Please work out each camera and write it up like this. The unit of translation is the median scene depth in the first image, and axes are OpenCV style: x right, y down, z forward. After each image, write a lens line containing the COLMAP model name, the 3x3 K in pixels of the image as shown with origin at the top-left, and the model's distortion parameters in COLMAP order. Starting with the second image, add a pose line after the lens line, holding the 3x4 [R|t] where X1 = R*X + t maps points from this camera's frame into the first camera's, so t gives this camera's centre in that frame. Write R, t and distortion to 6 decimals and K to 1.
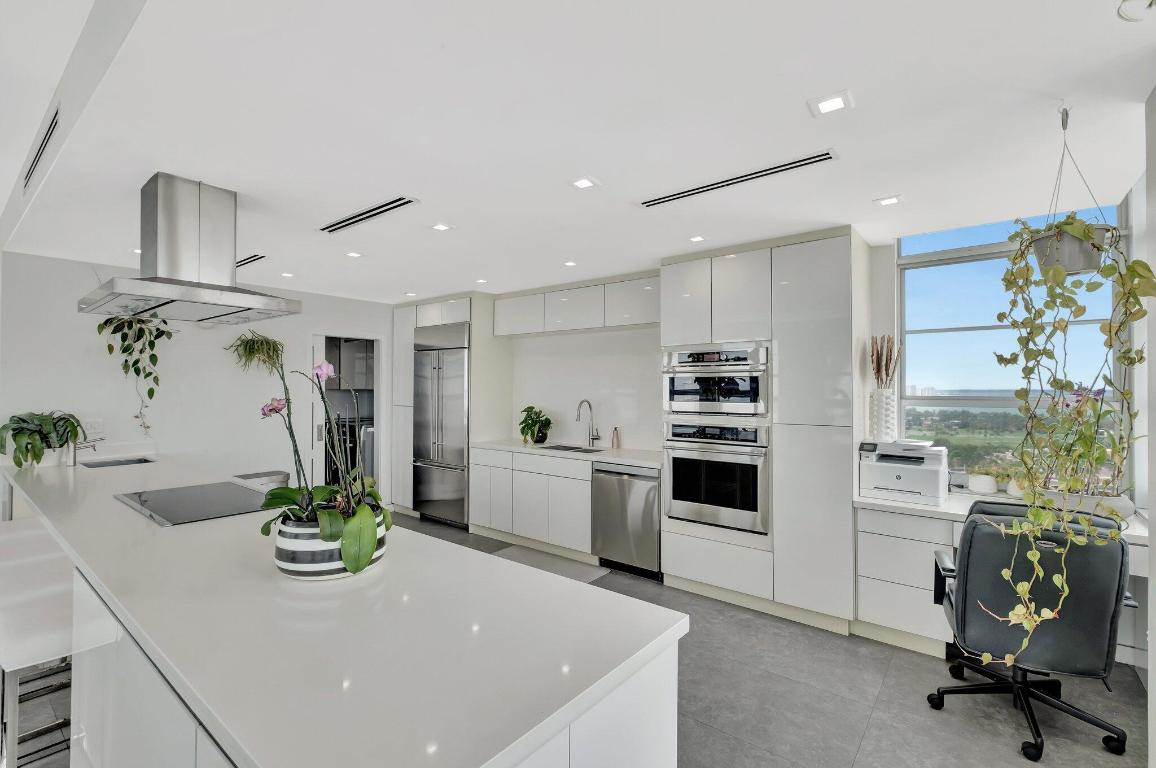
lens RADIAL K [[521.3, 0, 580.5], [0, 521.3, 386.2], [0, 0, 1]] dist [0.001522, -0.000468]
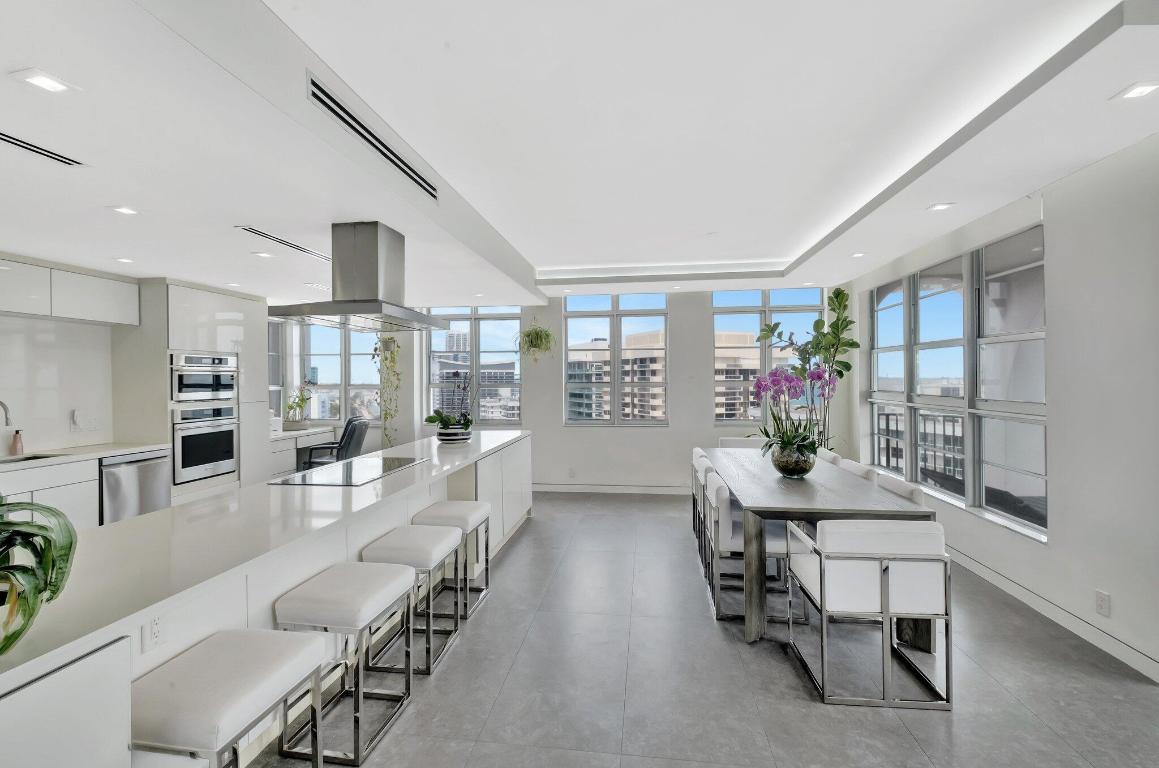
lens RADIAL K [[522.7, 0, 579.0], [0, 522.7, 380.6], [0, 0, 1]] dist [0.001522, -0.000468]
pose [[-0.500460, -0.007661, 0.865726, -1.436959], [-0.002384, 0.999969, 0.007471, -0.013604], [-0.865756, 0.001675, -0.500463, 0.796411]]
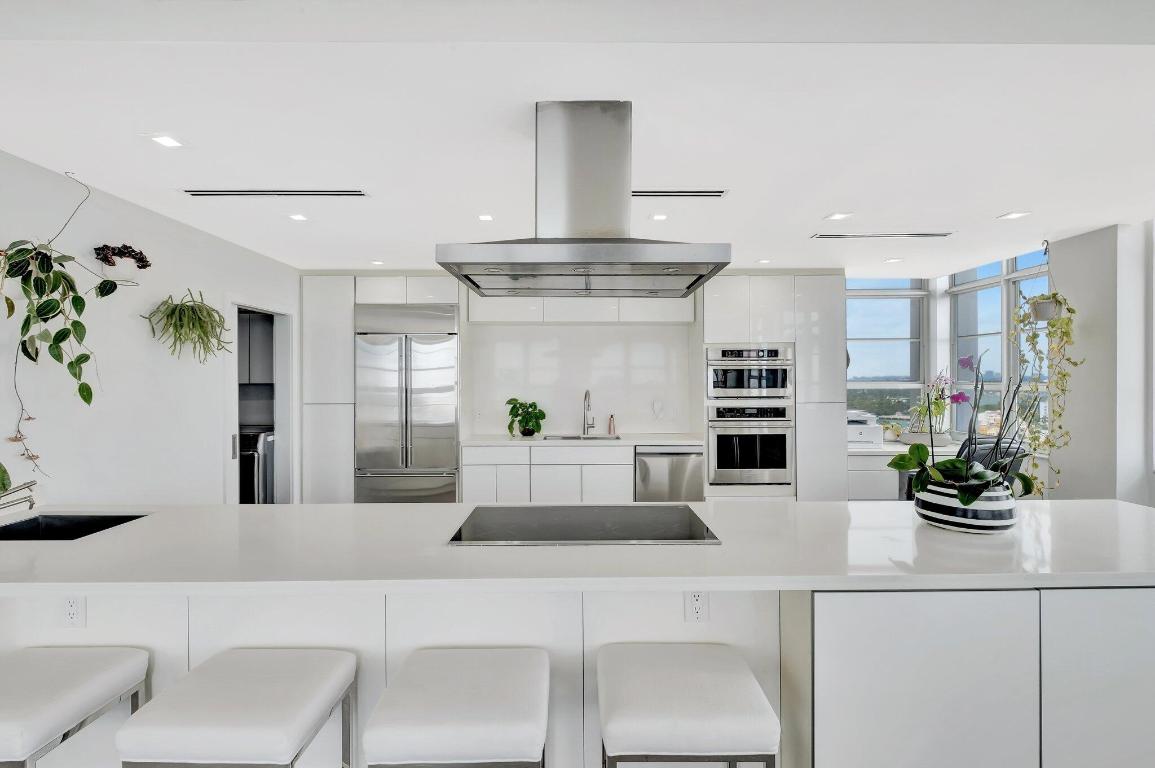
lens RADIAL K [[520.8, 0, 578.8], [0, 520.8, 381.1], [0, 0, 1]] dist [0.001522, -0.000468]
pose [[0.774367, -0.010657, 0.632647, -0.842289], [0.004541, 0.999926, 0.011286, -0.003991], [-0.632720, -0.005867, 0.774358, 0.263171]]
